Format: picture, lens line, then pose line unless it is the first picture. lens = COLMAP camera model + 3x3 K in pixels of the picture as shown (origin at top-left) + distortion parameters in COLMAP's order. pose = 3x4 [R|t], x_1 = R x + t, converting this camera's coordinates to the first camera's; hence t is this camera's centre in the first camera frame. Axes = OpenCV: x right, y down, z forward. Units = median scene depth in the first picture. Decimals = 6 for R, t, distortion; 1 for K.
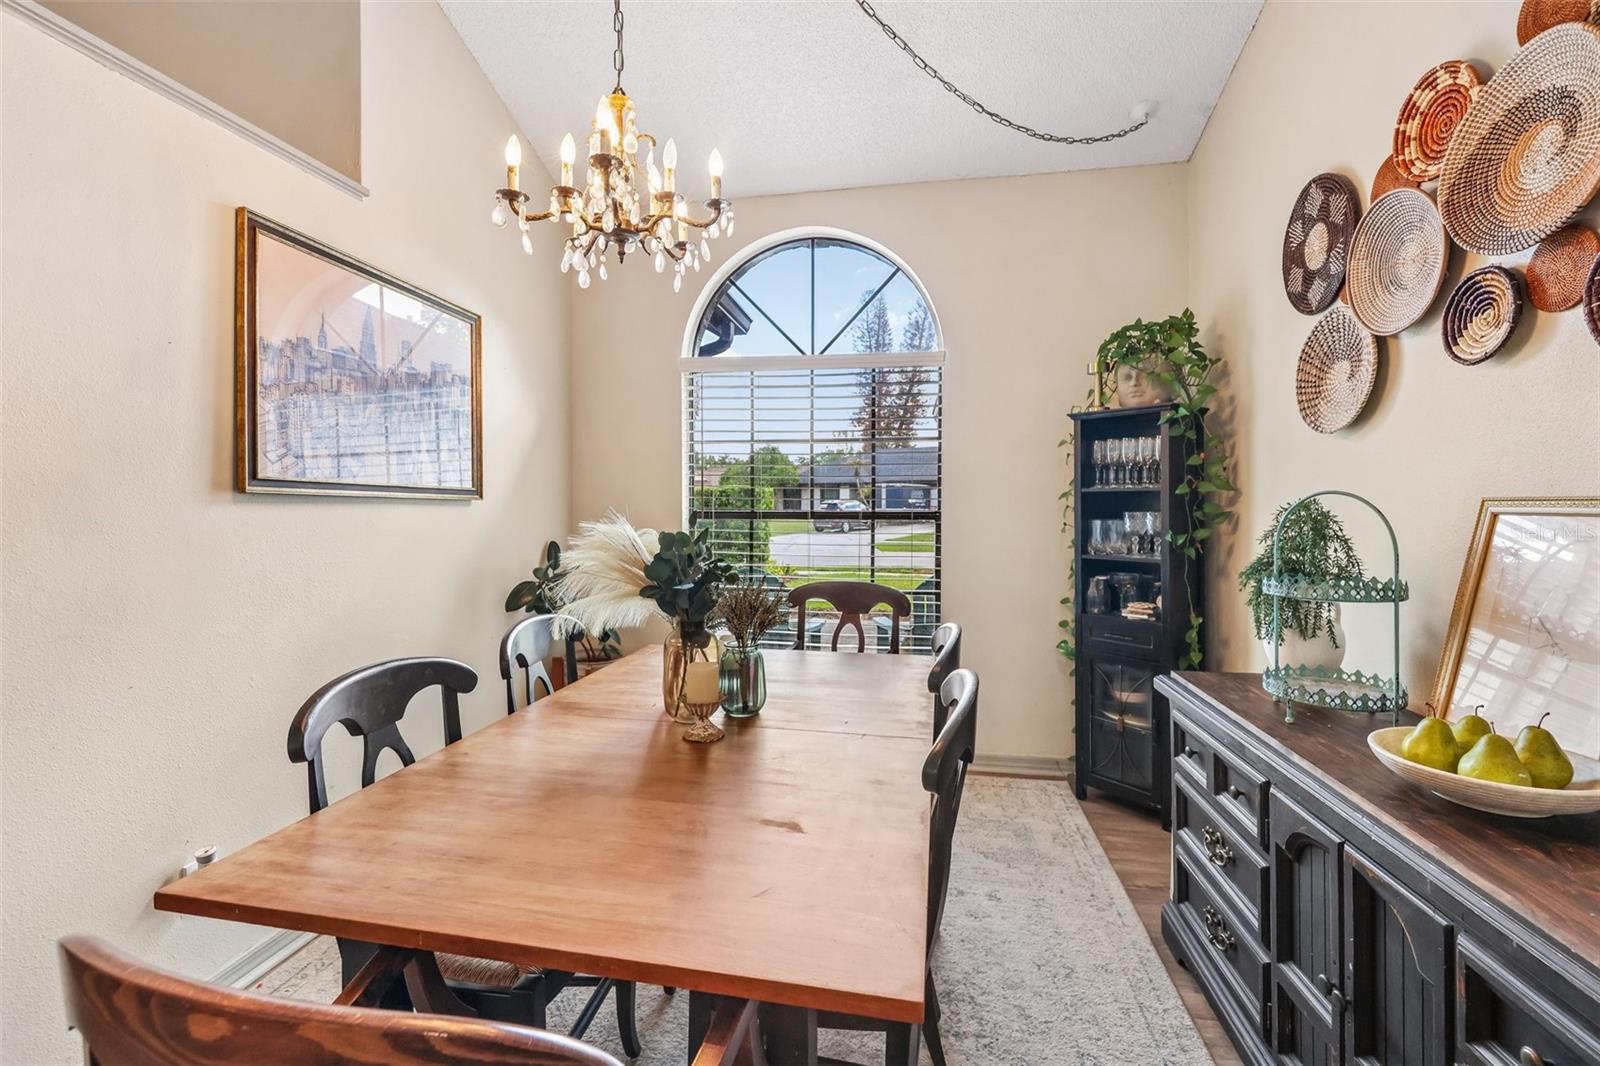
lens RADIAL K [[661.1, 0, 793.6], [0, 661.1, 527.0], [0, 0, 1]] dist [0.012785, -0.008349]
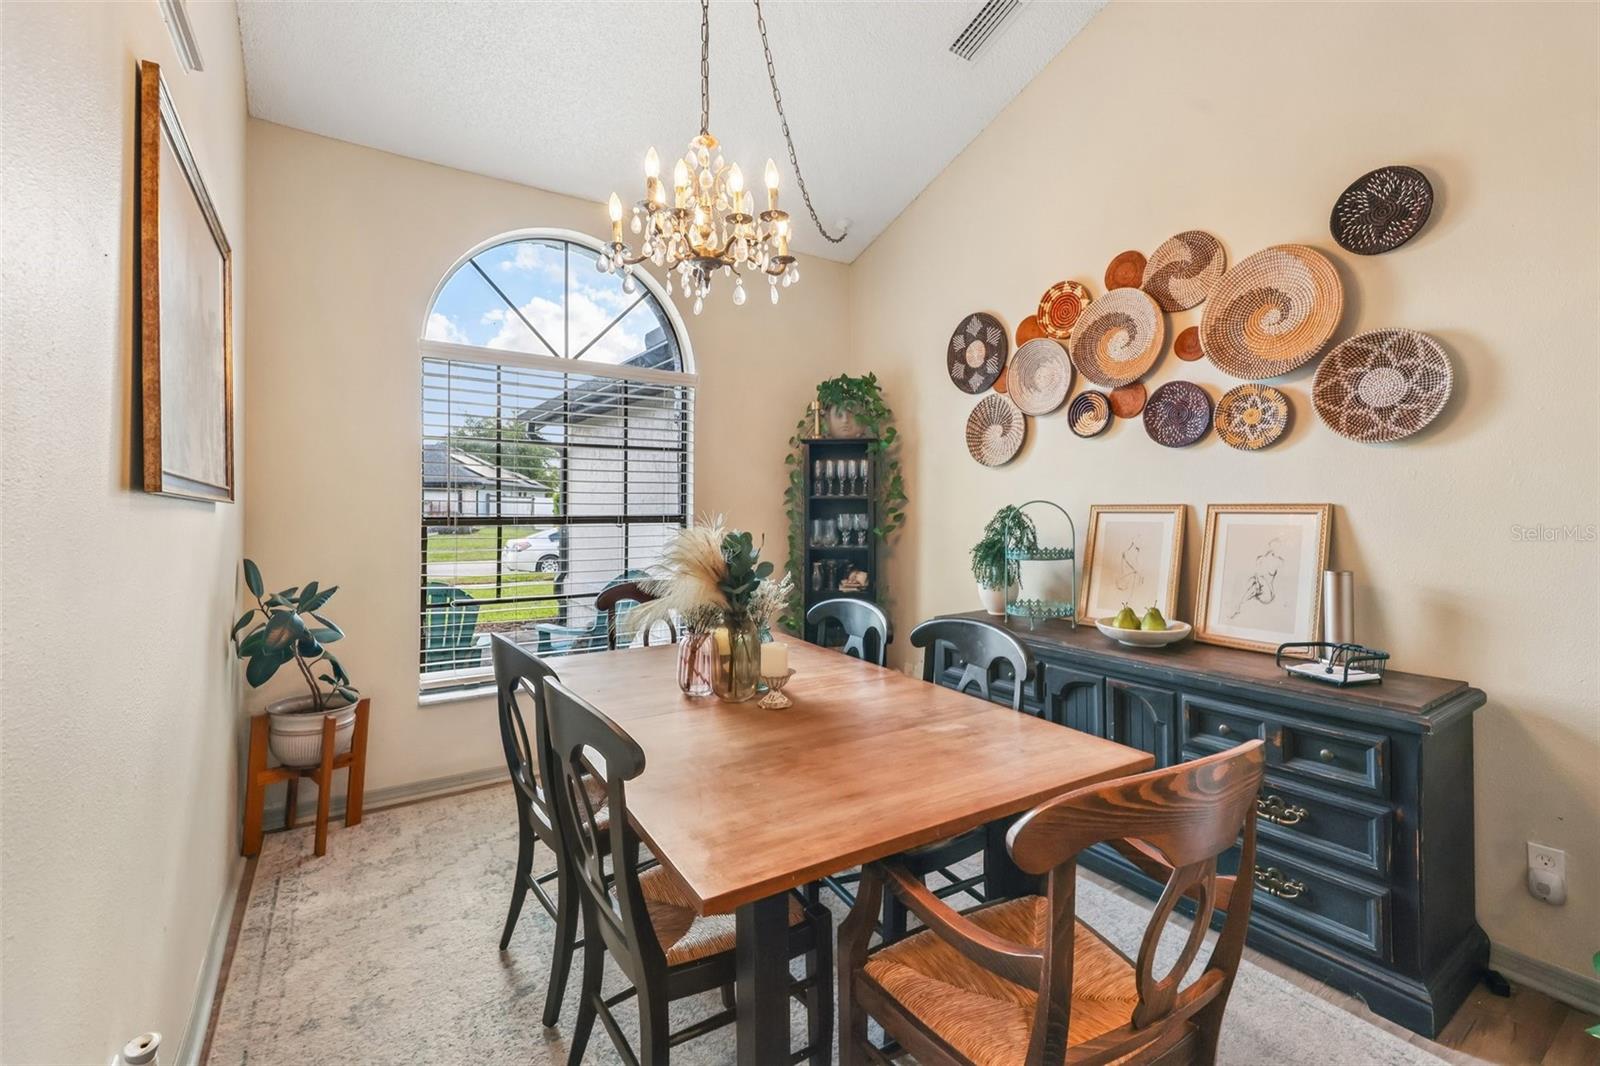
lens RADIAL K [[661.1, 0, 793.6], [0, 661.1, 527.0], [0, 0, 1]] dist [0.012785, -0.008349]
pose [[0.717544, -0.020268, 0.696219, -0.754209], [0.026049, 0.999658, 0.002255, -0.001950], [-0.696026, 0.016518, 0.717826, 0.135812]]
